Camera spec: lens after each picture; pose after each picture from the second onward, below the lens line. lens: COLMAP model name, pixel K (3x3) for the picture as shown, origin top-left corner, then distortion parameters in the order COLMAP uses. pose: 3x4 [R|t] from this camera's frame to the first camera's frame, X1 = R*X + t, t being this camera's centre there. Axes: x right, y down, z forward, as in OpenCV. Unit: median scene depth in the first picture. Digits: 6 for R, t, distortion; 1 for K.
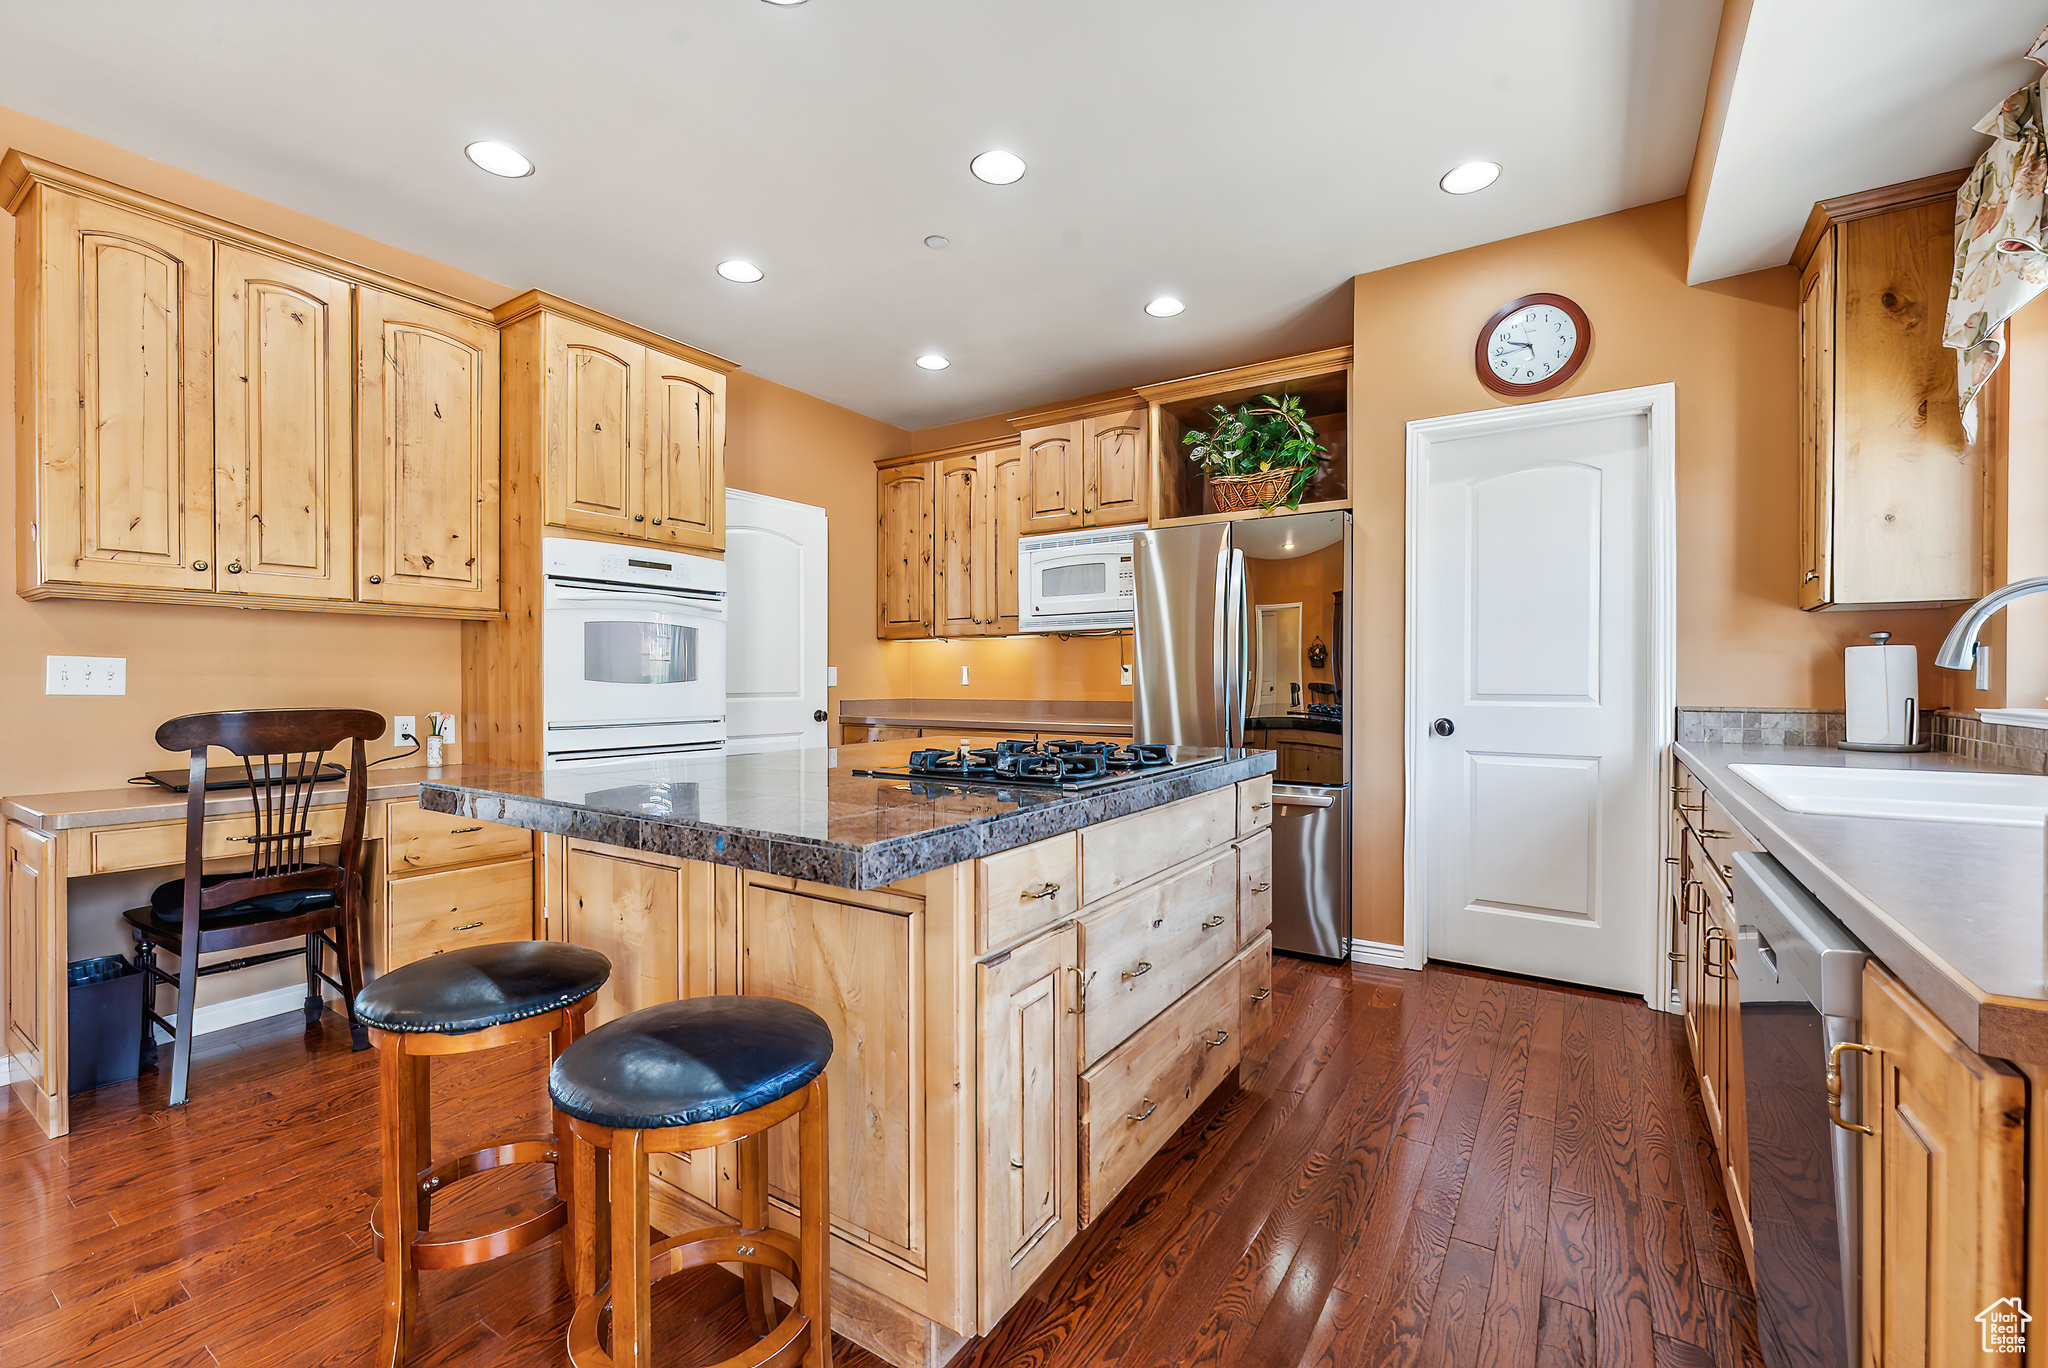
lens RADIAL K [[862.3, 0, 1035.4], [0, 862.3, 684.2], [0, 0, 1]] dist [-0.003407, 0.001065]
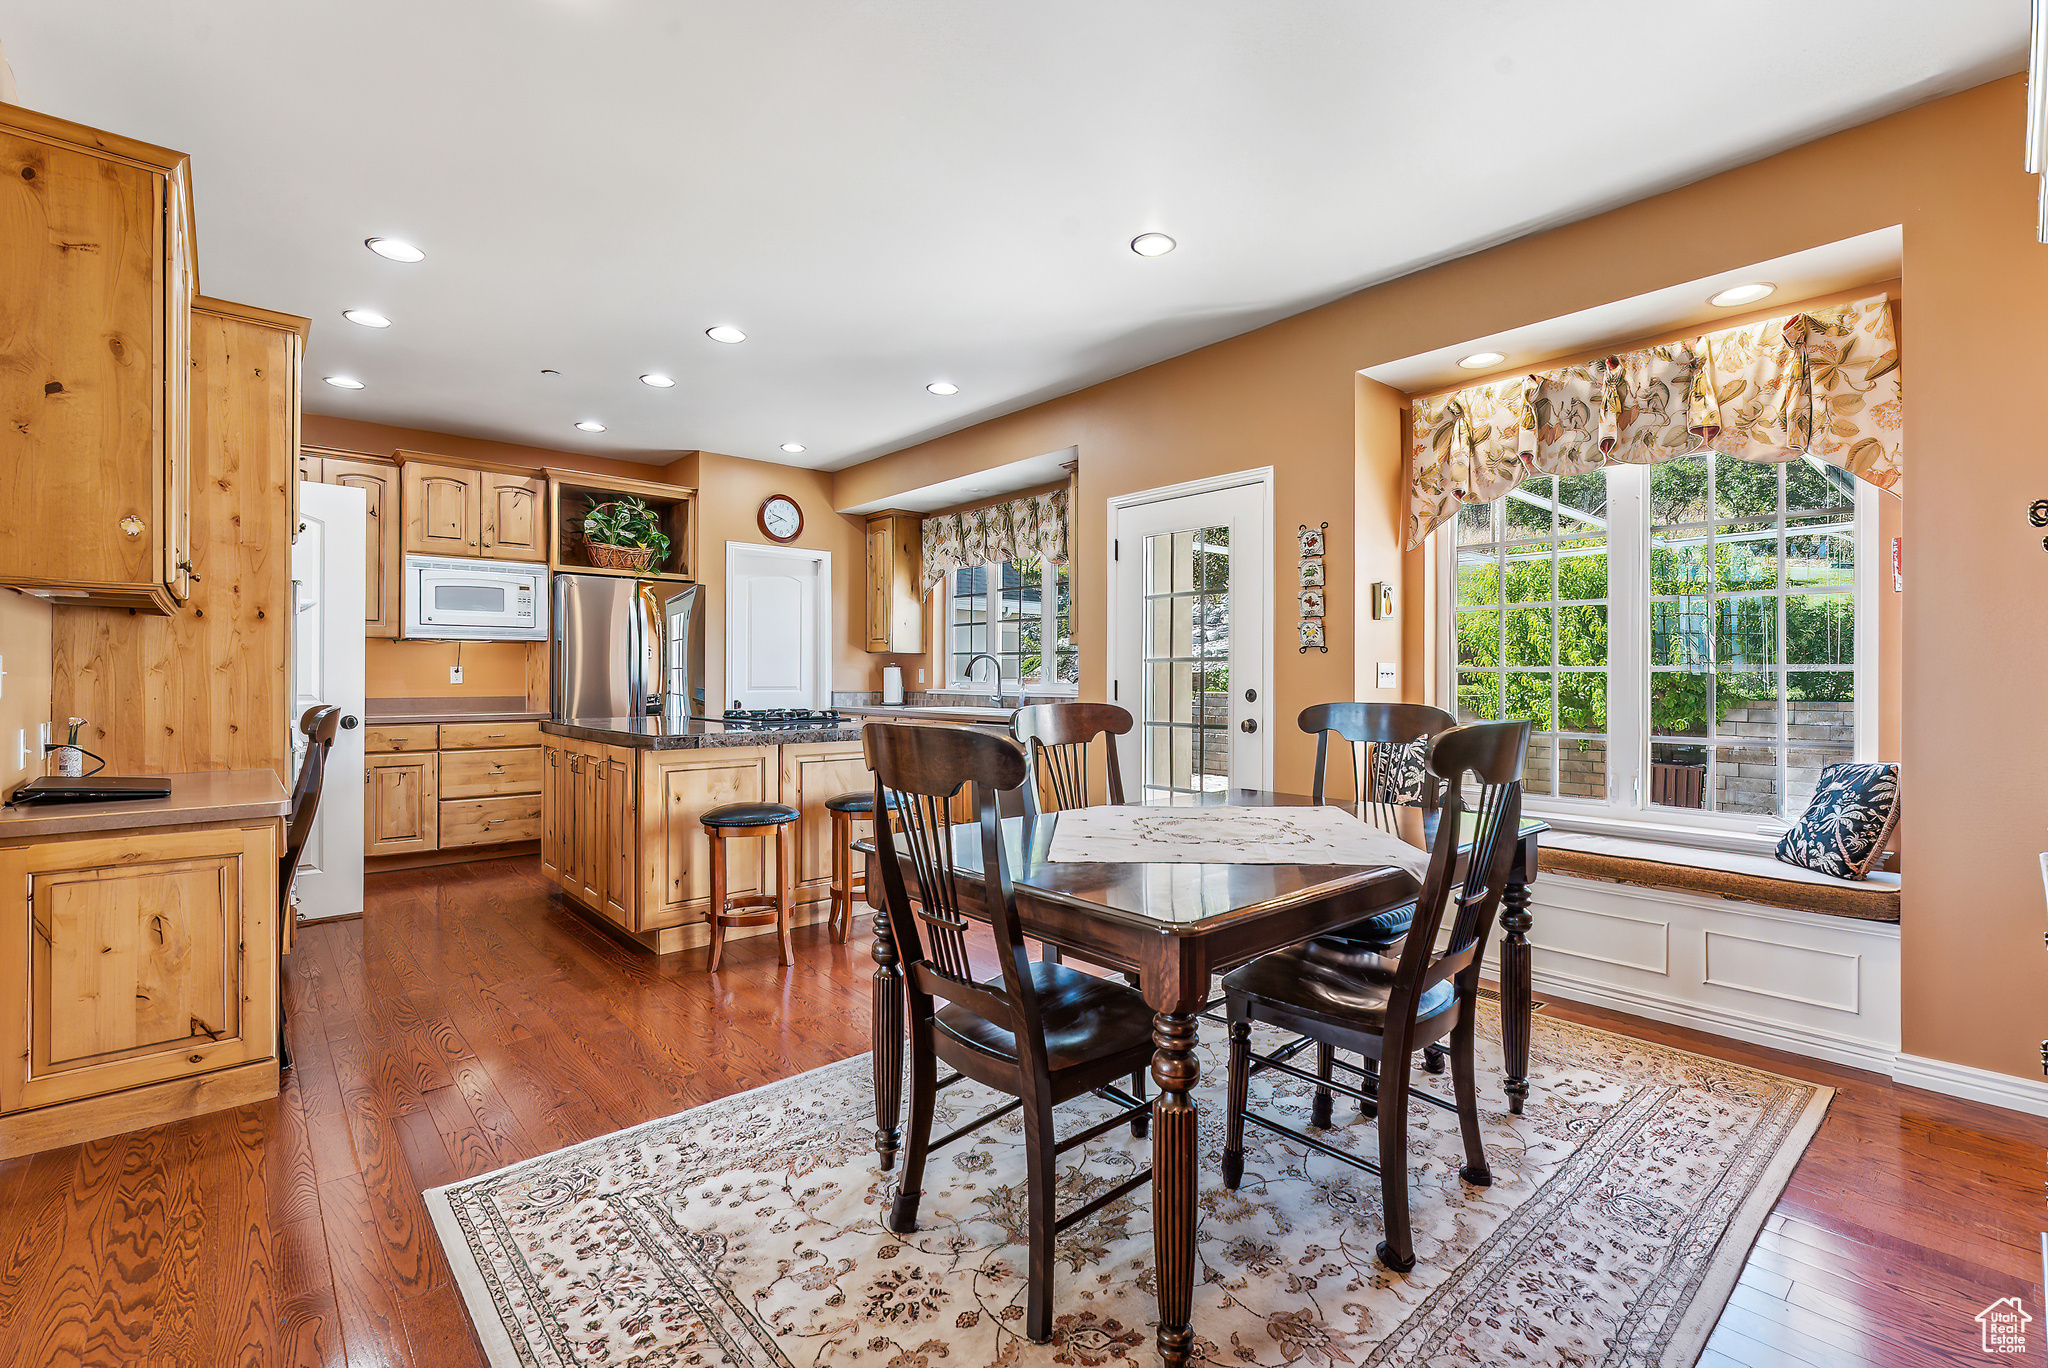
lens RADIAL K [[890.5, 0, 1020.7], [0, 890.5, 676.5], [0, 0, 1]] dist [-0.004734, 0.001194]
pose [[0.275736, 0.005540, 0.961217, -1.241422], [0.004188, 0.999967, -0.006964, 0.003619], [-0.961224, 0.005946, 0.275704, -0.134766]]
